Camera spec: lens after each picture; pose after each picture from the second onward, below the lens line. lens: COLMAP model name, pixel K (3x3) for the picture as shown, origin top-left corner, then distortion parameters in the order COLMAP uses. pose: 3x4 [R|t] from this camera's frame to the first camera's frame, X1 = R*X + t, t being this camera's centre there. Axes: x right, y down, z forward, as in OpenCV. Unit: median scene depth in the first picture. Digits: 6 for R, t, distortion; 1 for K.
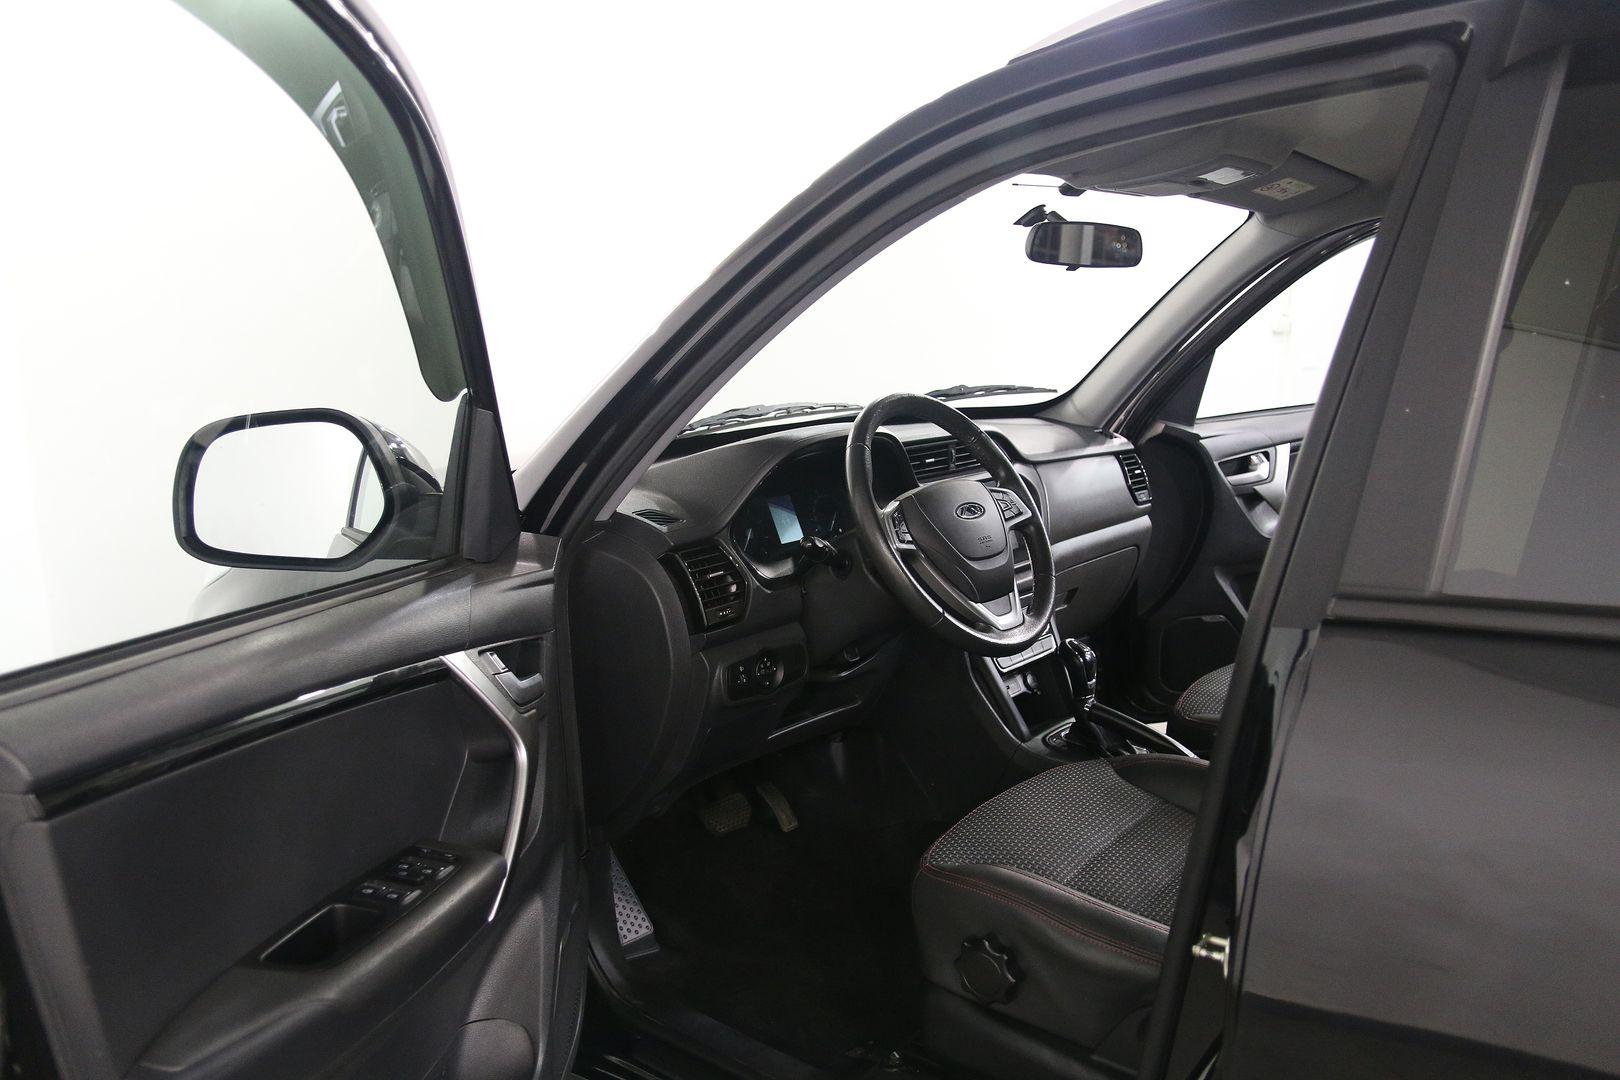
lens RADIAL K [[1293.5, 0, 810.0], [0, 1293.5, 540.0], [0, 0, 1]] dist [-0.024751, 0.001235]
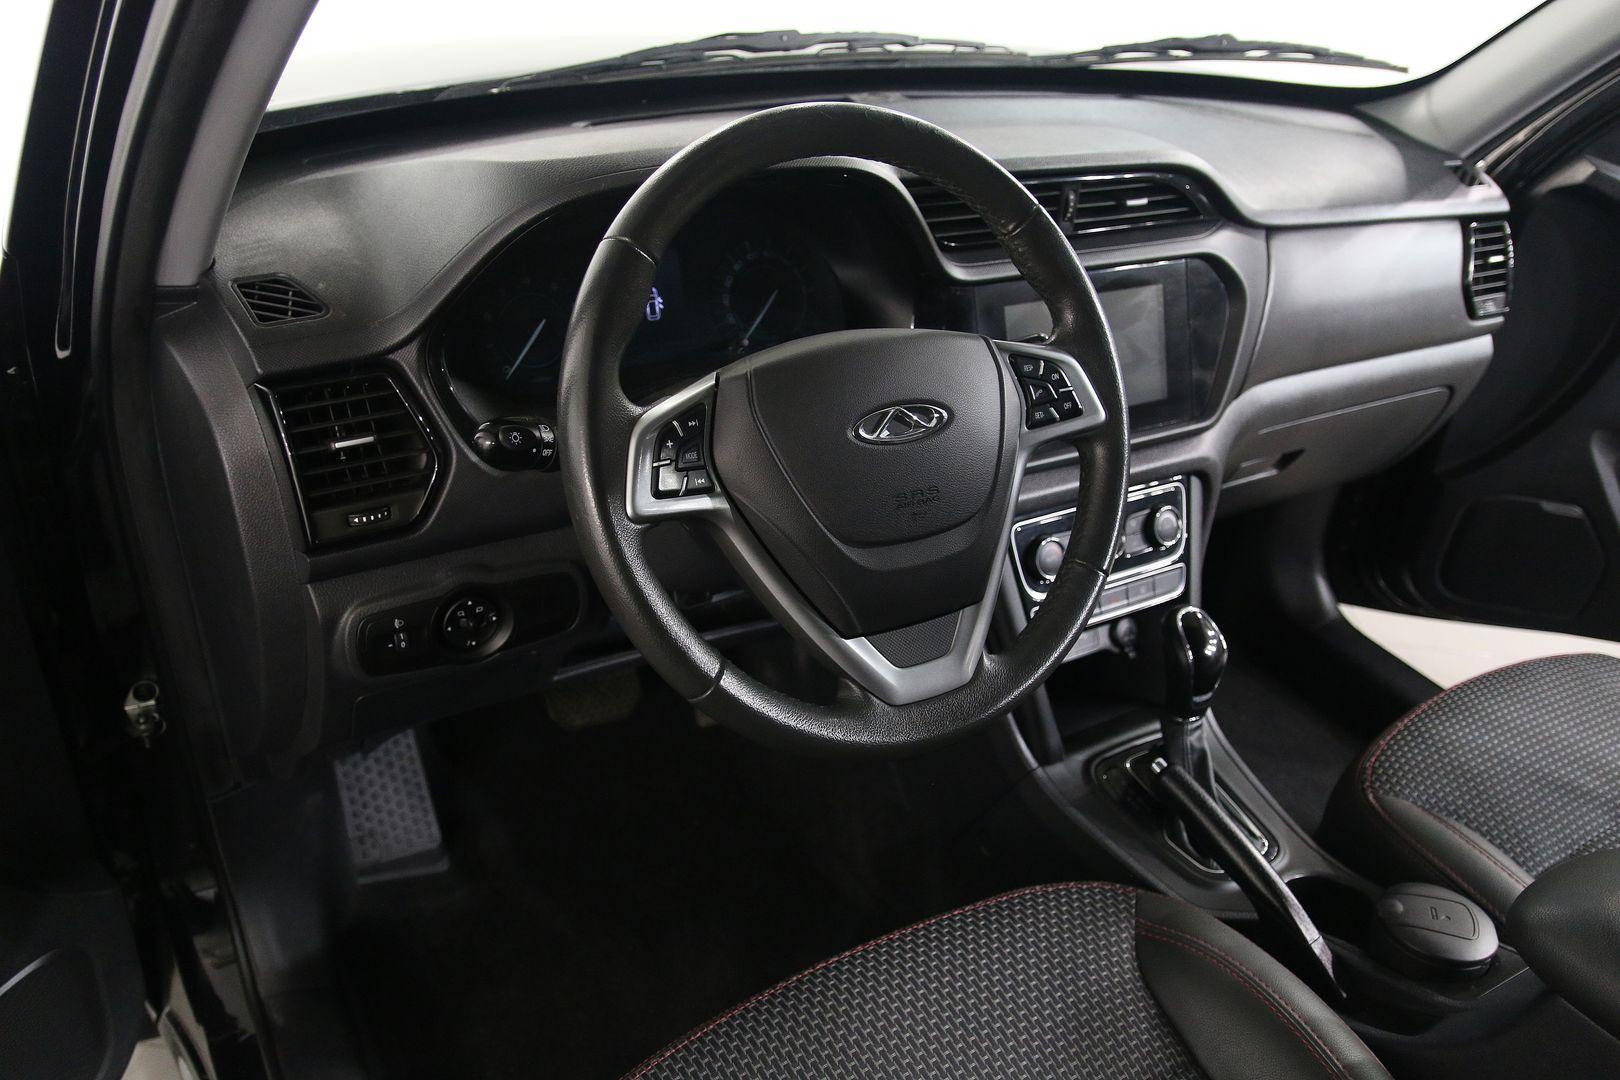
lens RADIAL K [[1293.5, 0, 810.0], [0, 1293.5, 540.0], [0, 0, 1]] dist [-0.024751, 0.001235]
pose [[0.939795, 0.256340, -0.225998, 0.141145], [-0.164487, 0.918981, 0.358356, -0.095668], [0.299549, -0.299607, 0.905818, 0.403696]]
